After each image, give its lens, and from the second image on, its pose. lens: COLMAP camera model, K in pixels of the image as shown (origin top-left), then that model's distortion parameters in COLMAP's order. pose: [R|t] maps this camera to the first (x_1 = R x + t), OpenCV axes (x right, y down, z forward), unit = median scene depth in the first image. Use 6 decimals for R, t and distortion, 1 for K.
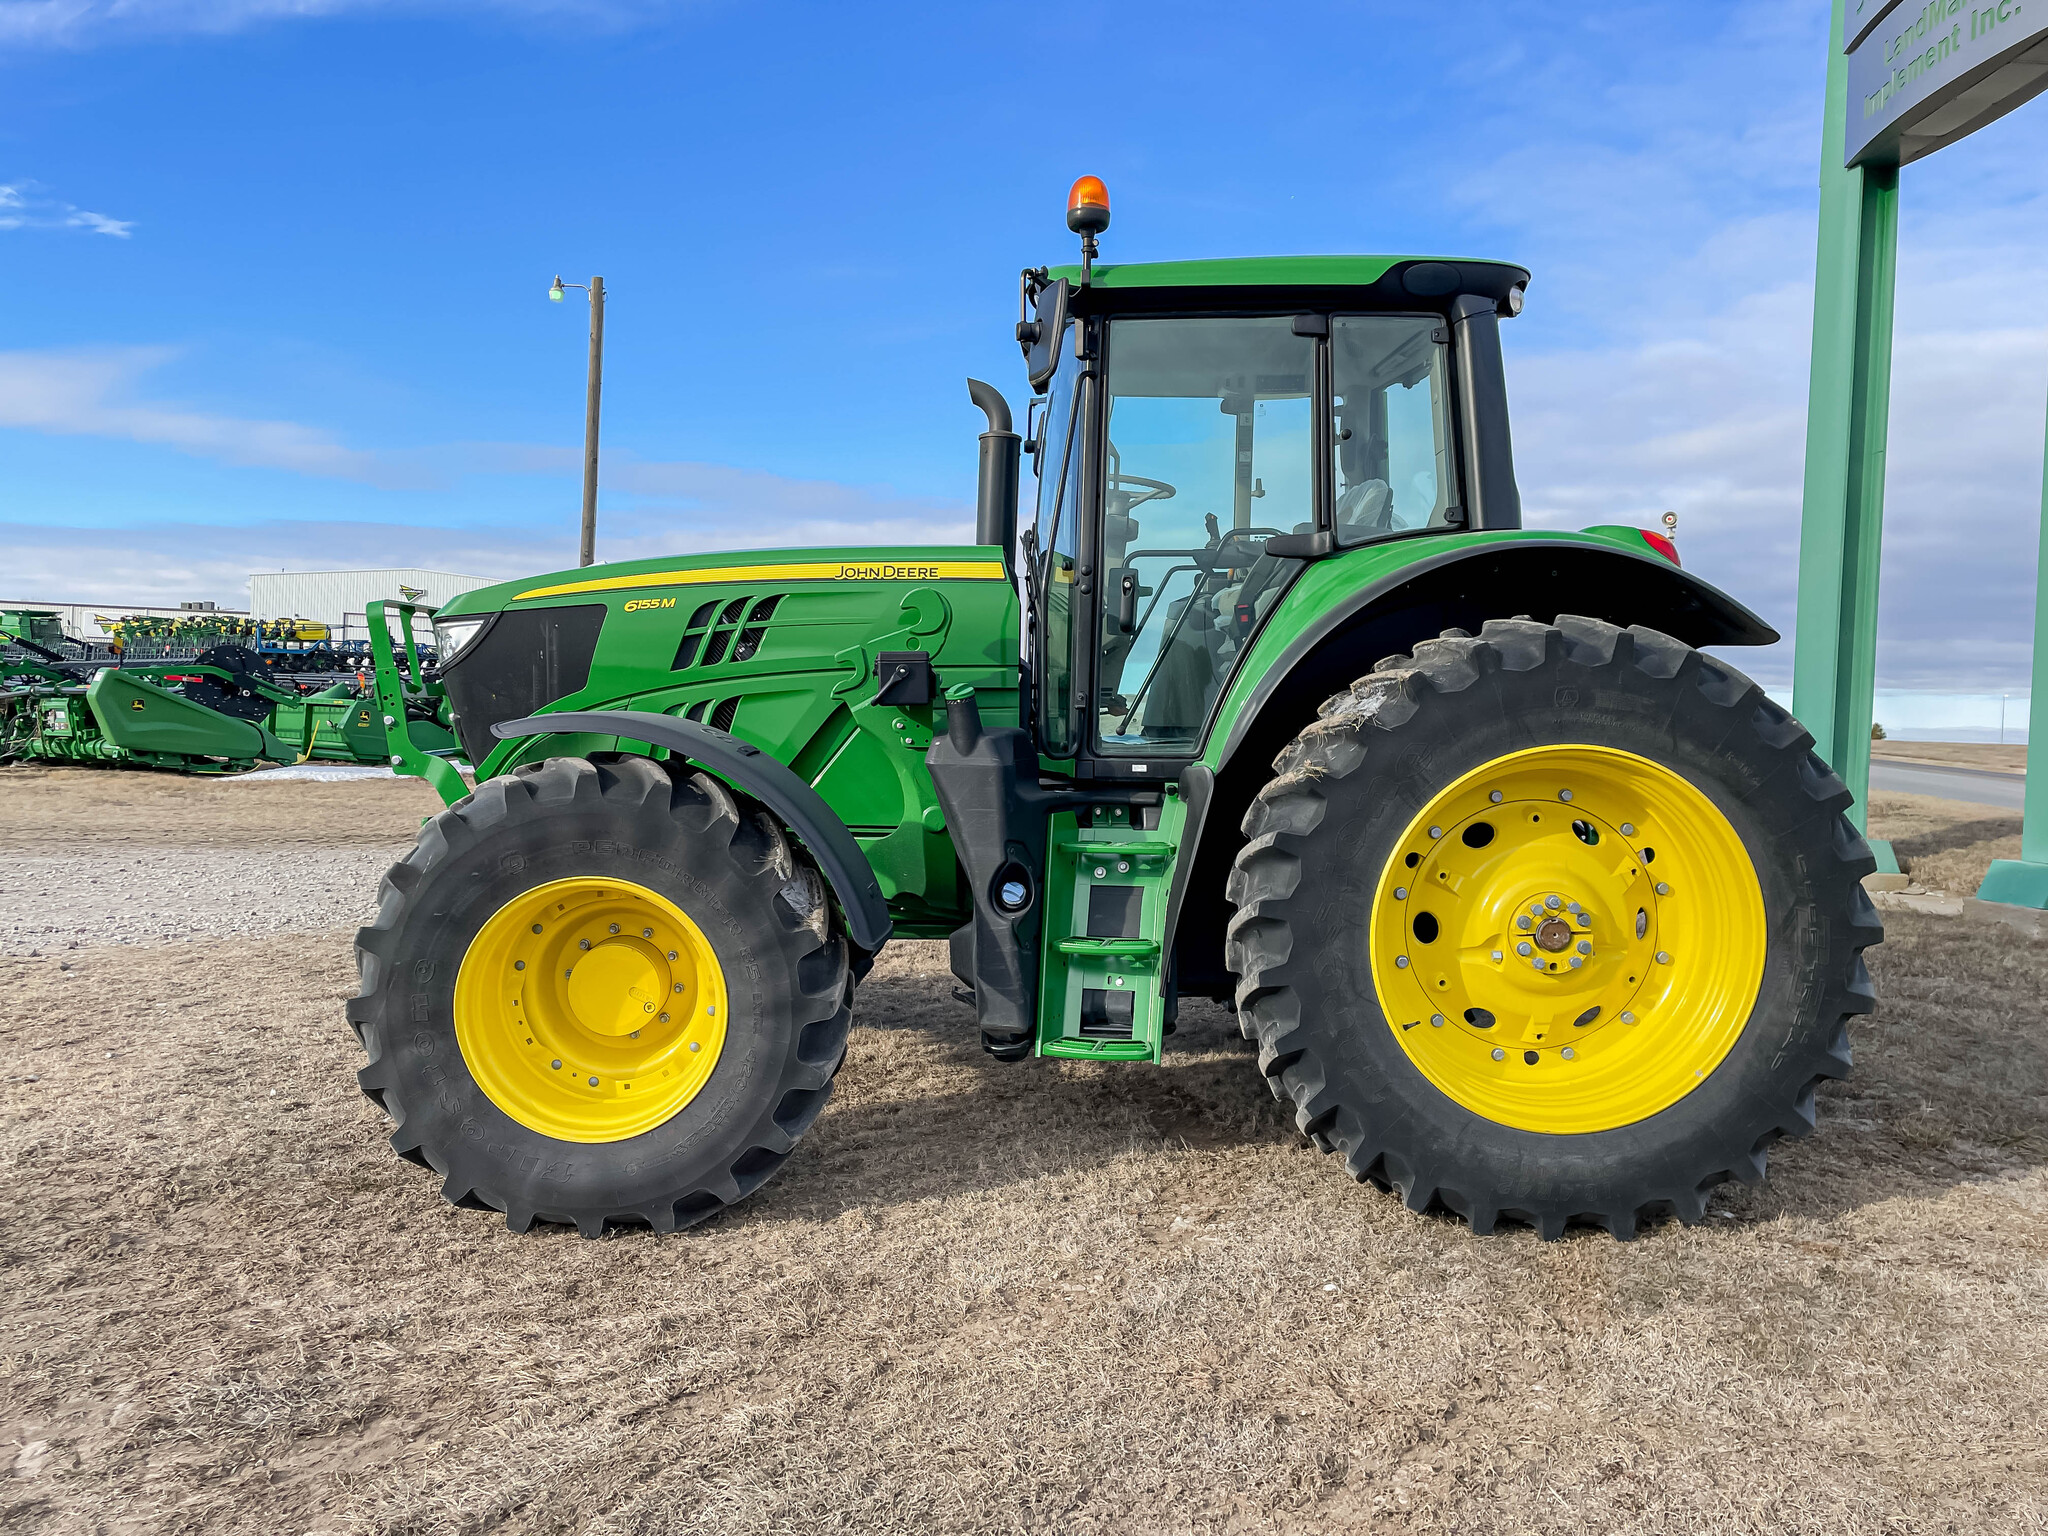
lens RADIAL K [[1600.9, 0, 1001.4], [0, 1600.9, 740.9], [0, 0, 1]] dist [0.103084, -0.117828]
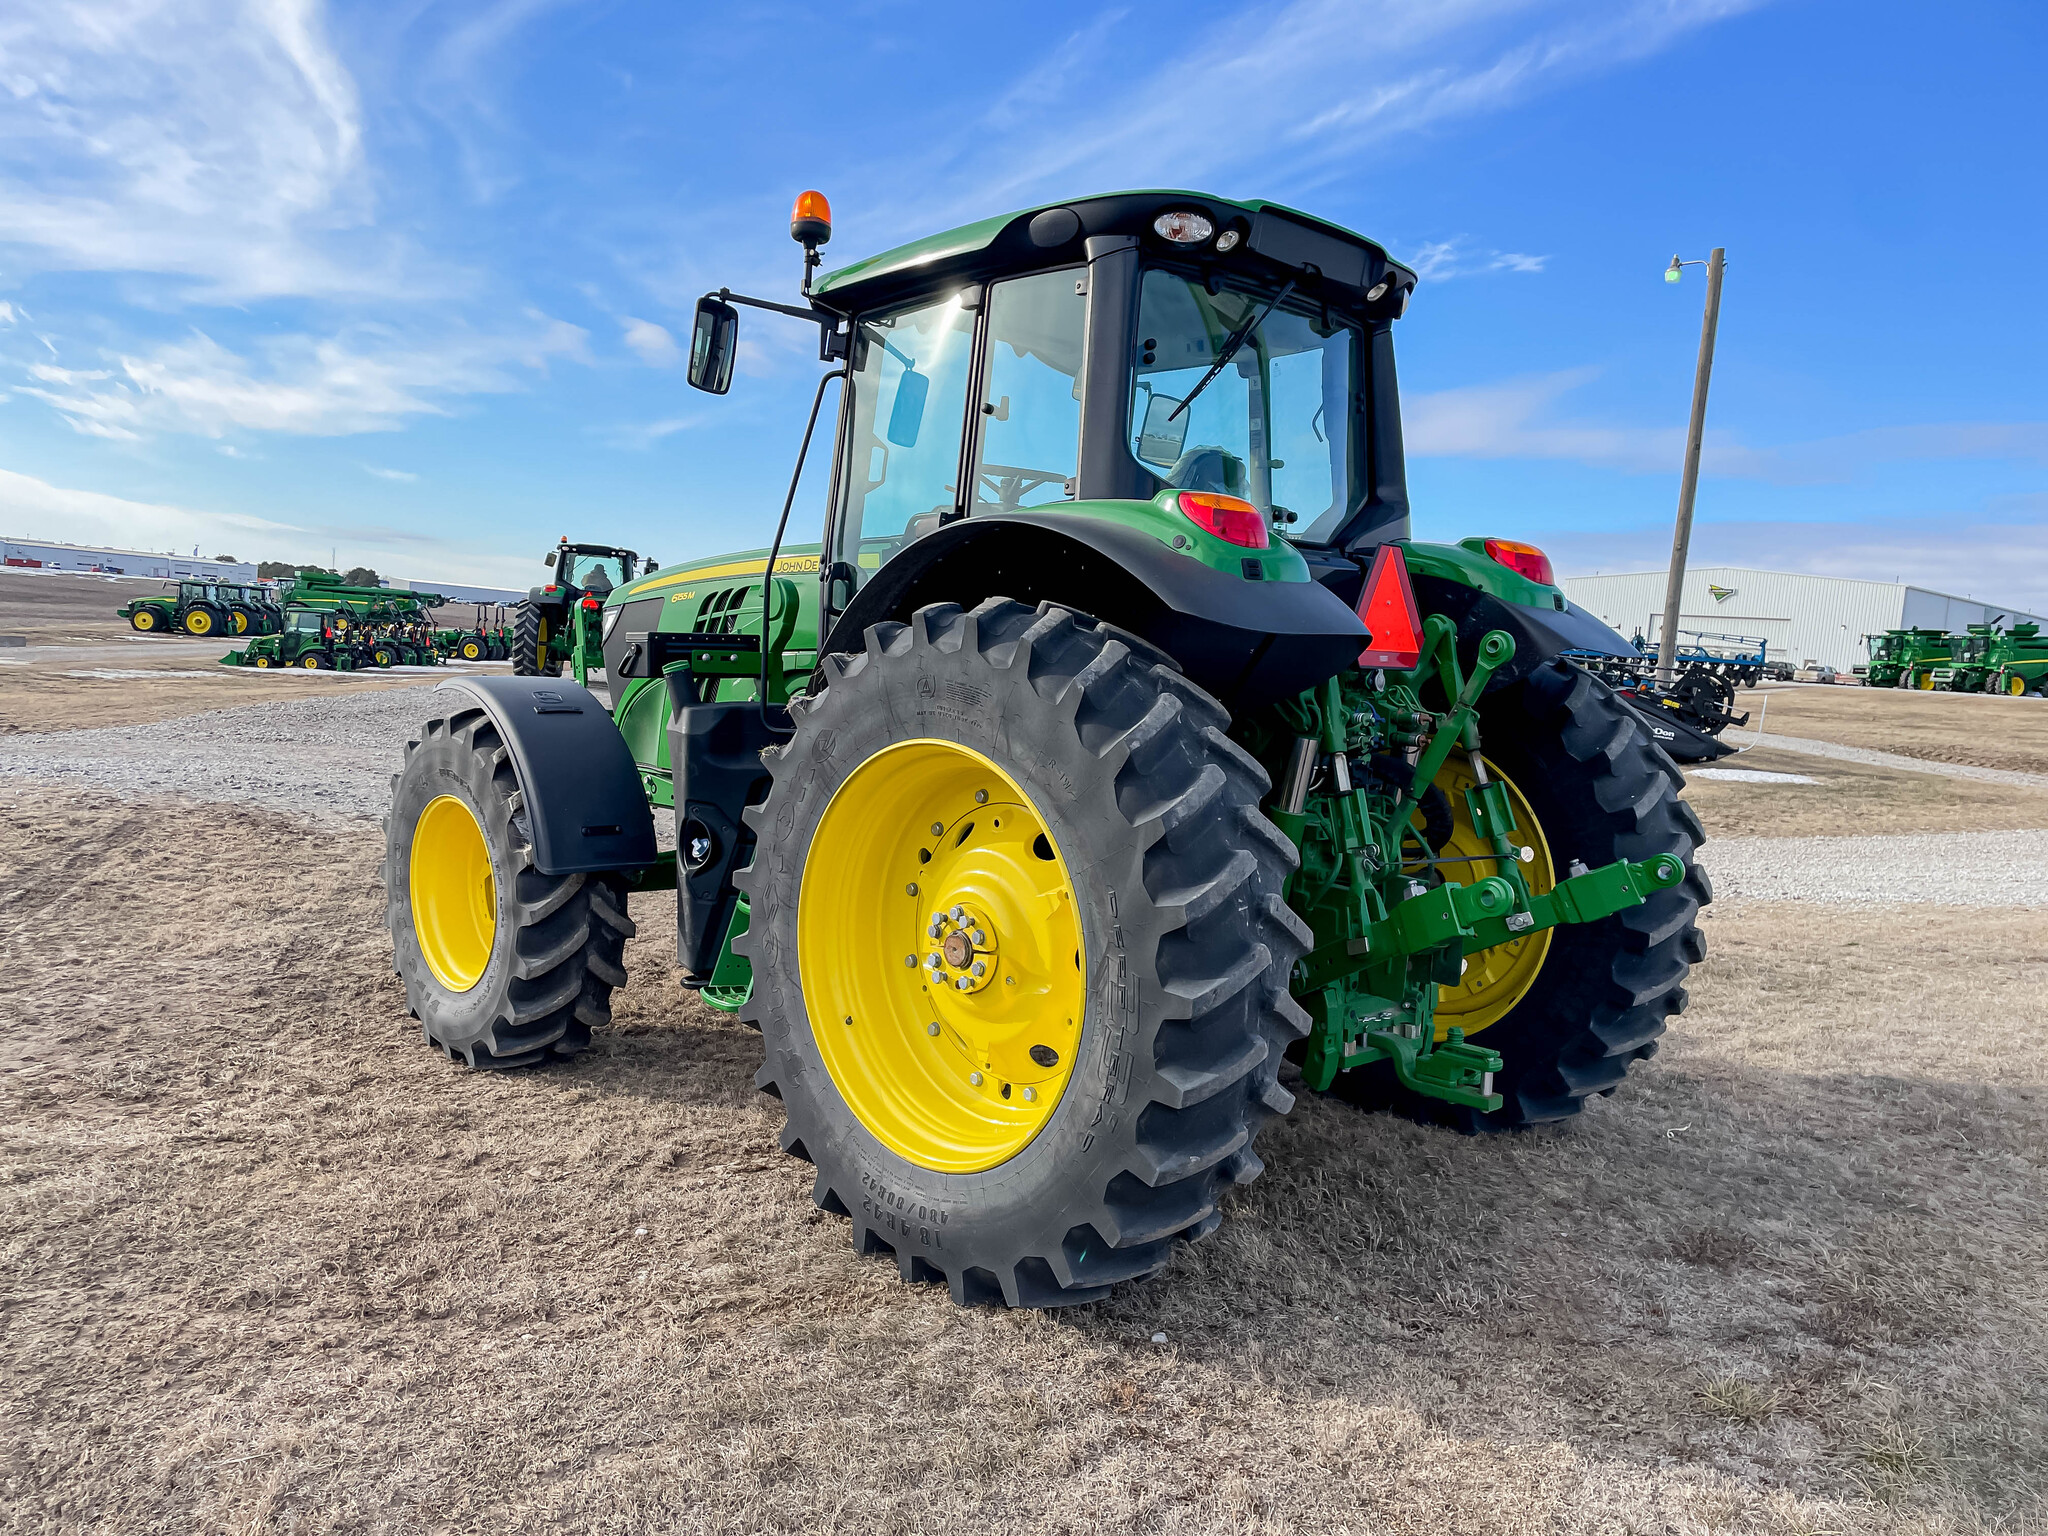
lens RADIAL K [[1600.9, 0, 1001.4], [0, 1600.9, 740.9], [0, 0, 1]] dist [0.103084, -0.117828]
pose [[0.659656, 0.053743, -0.749644, 0.943634], [-0.055132, 0.998213, 0.023049, -0.017345], [0.749543, 0.026125, 0.661440, 0.391921]]
